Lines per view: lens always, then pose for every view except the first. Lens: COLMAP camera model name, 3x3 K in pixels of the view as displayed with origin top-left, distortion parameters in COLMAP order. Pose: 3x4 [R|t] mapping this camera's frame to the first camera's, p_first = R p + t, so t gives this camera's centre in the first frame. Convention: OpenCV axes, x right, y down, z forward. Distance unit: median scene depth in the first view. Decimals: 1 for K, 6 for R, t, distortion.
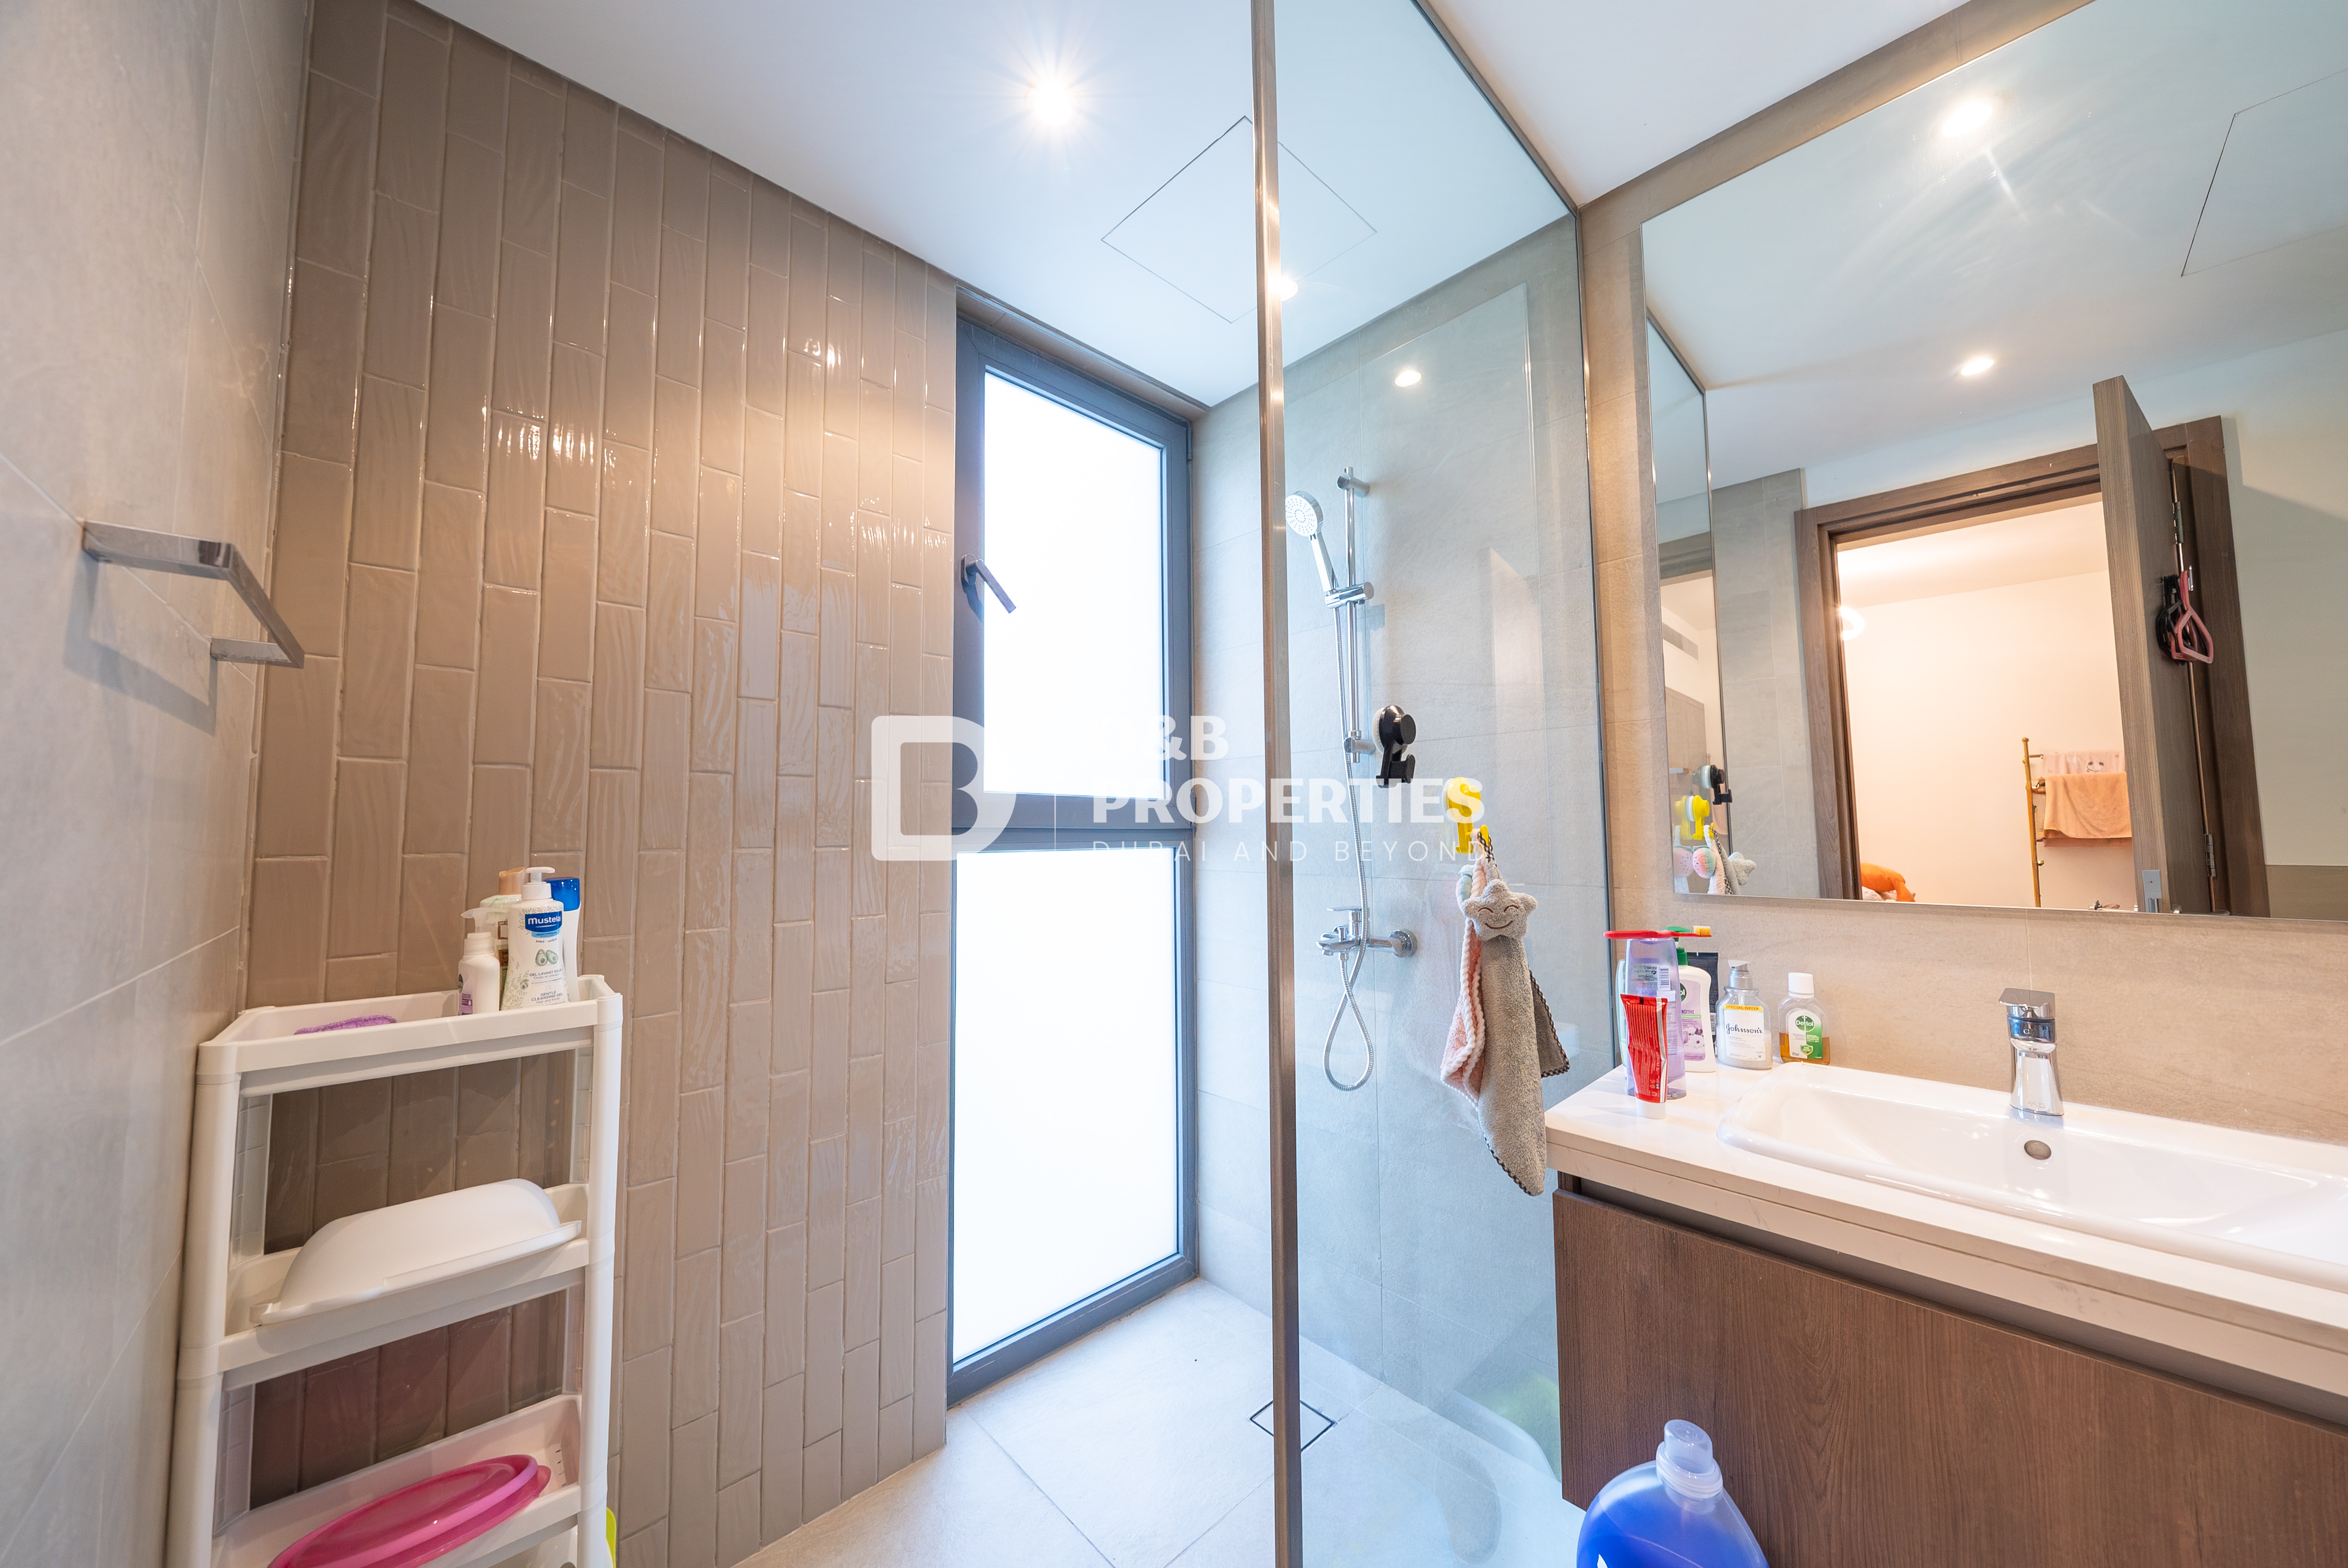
lens RADIAL K [[805.7, 0, 1174.0], [0, 805.7, 784.0], [0, 0, 1]] dist [-0.005915, -0.000062]
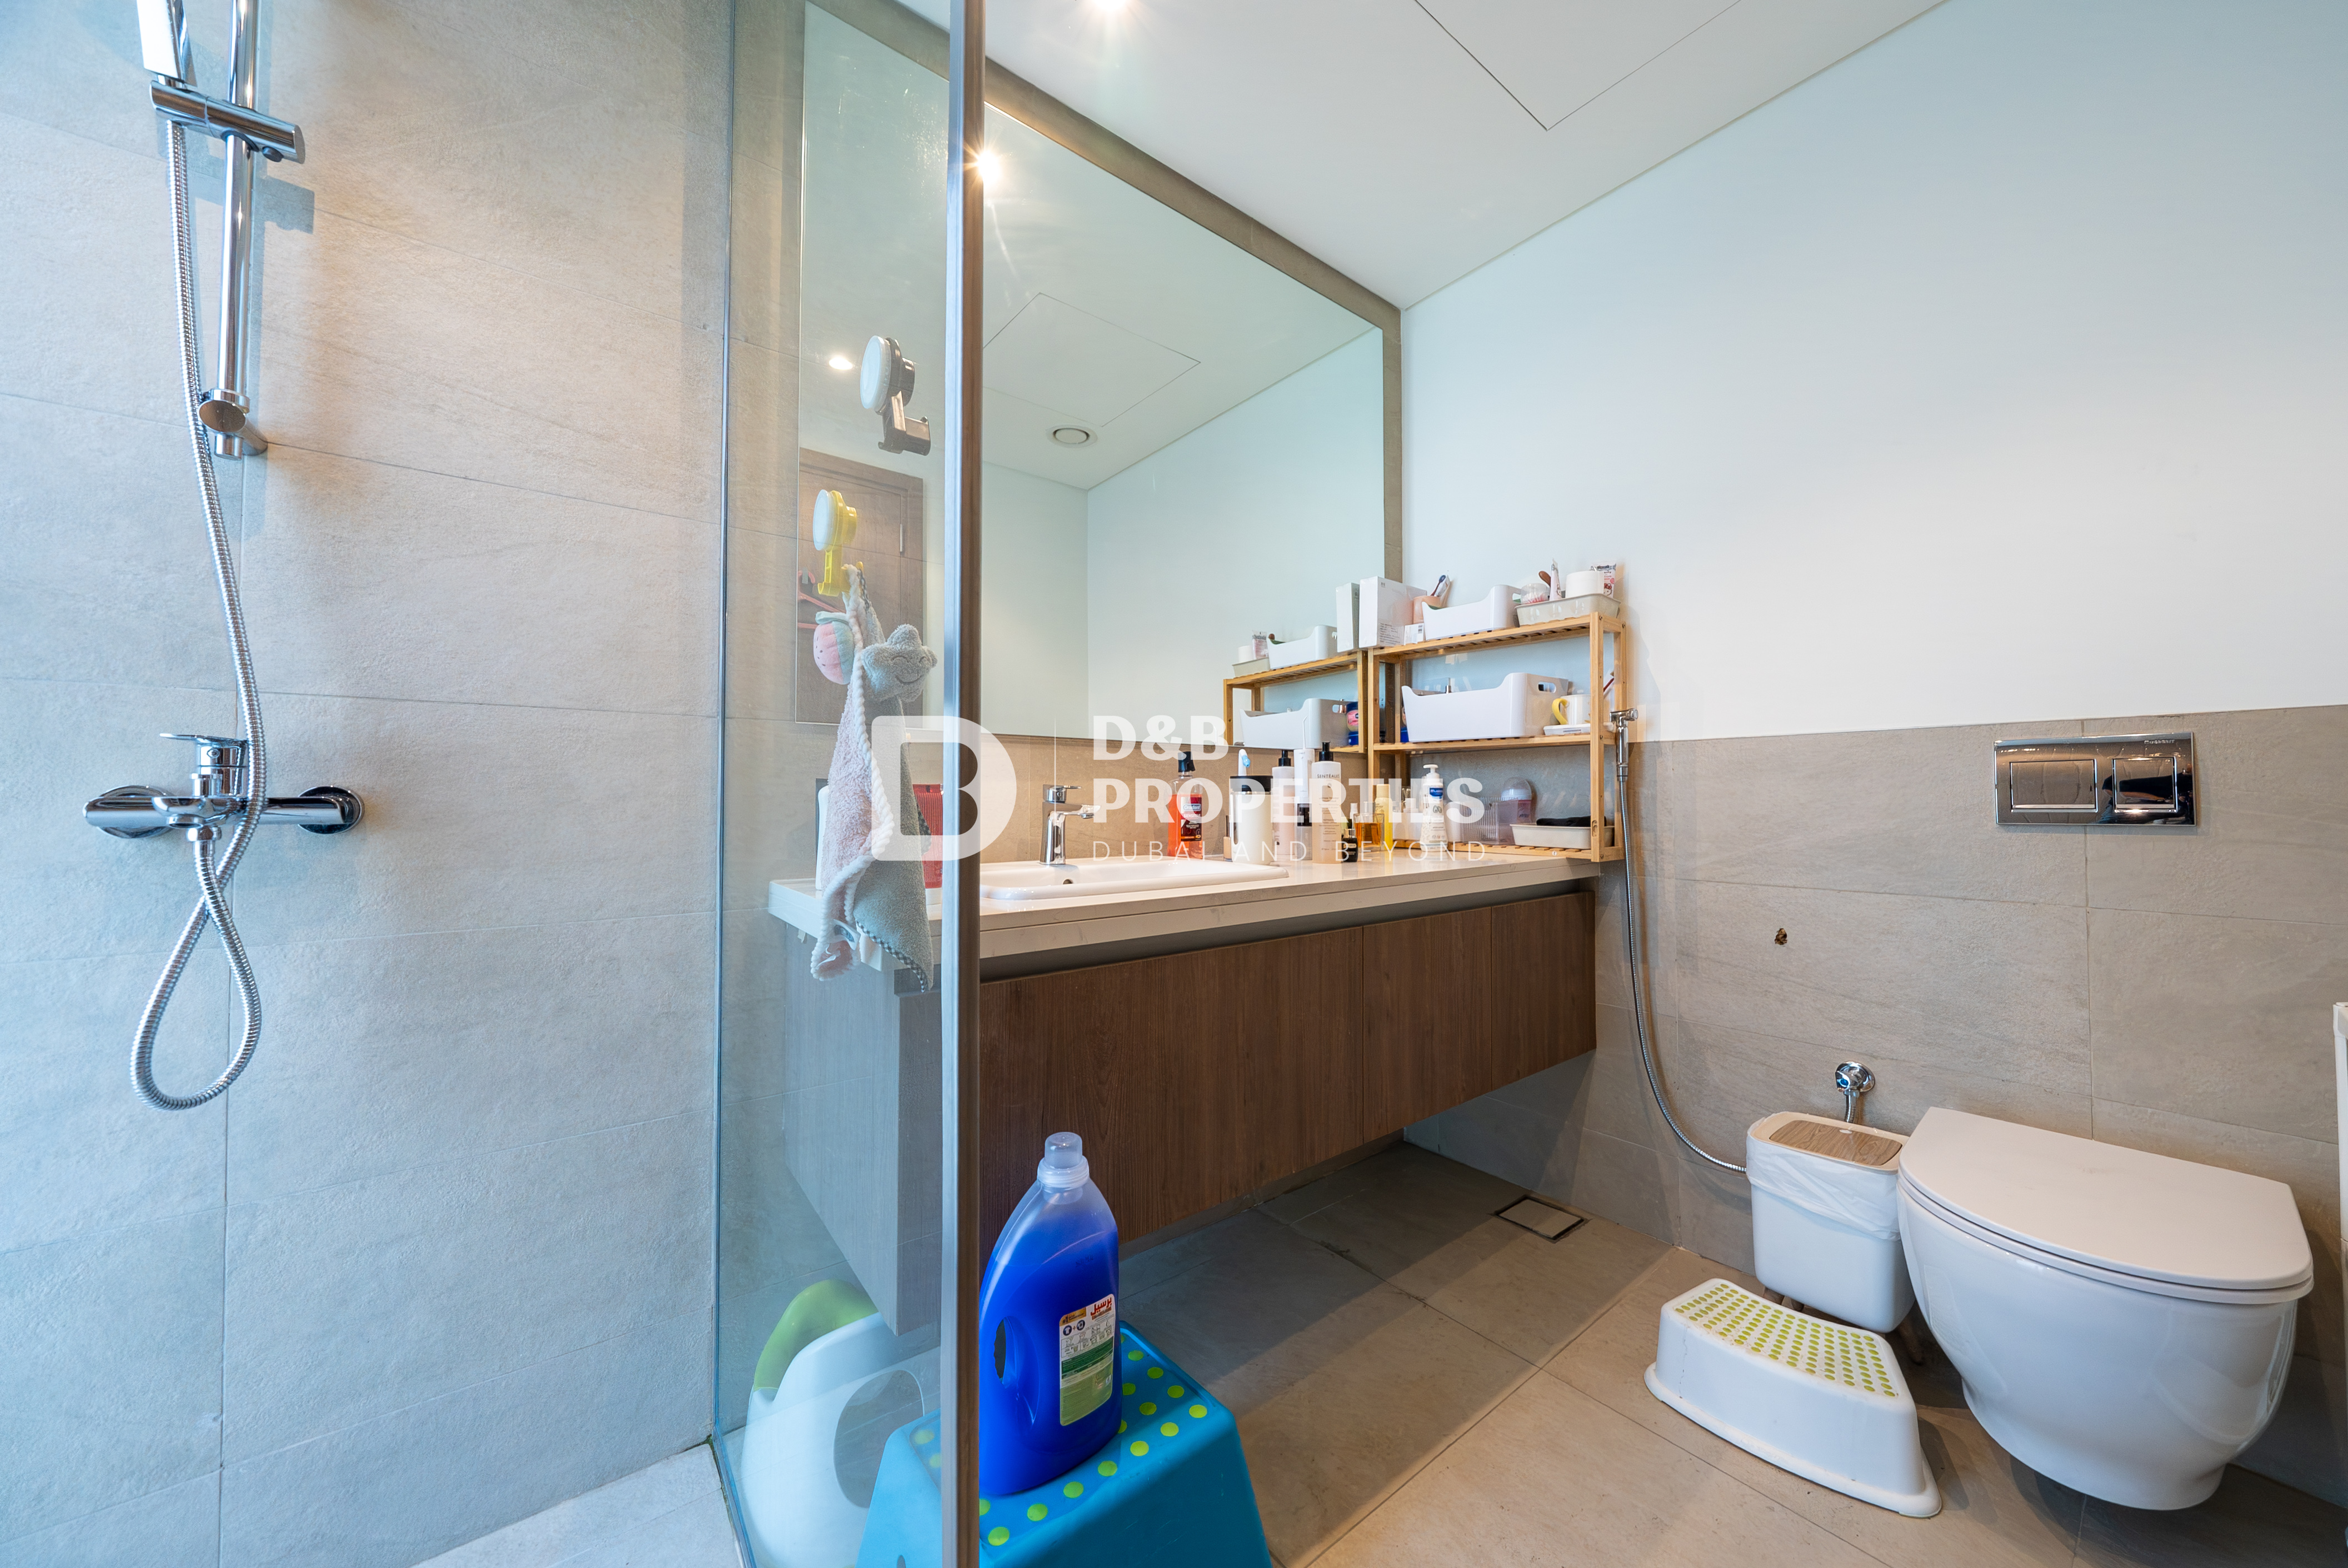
lens RADIAL K [[805.7, 0, 1174.0], [0, 805.7, 784.0], [0, 0, 1]] dist [-0.005915, -0.000062]
pose [[0.093341, 0.032160, 0.995115, -0.215244], [-0.055564, 0.998089, -0.027045, 0.163755], [-0.994083, -0.052768, 0.094950, 0.365096]]
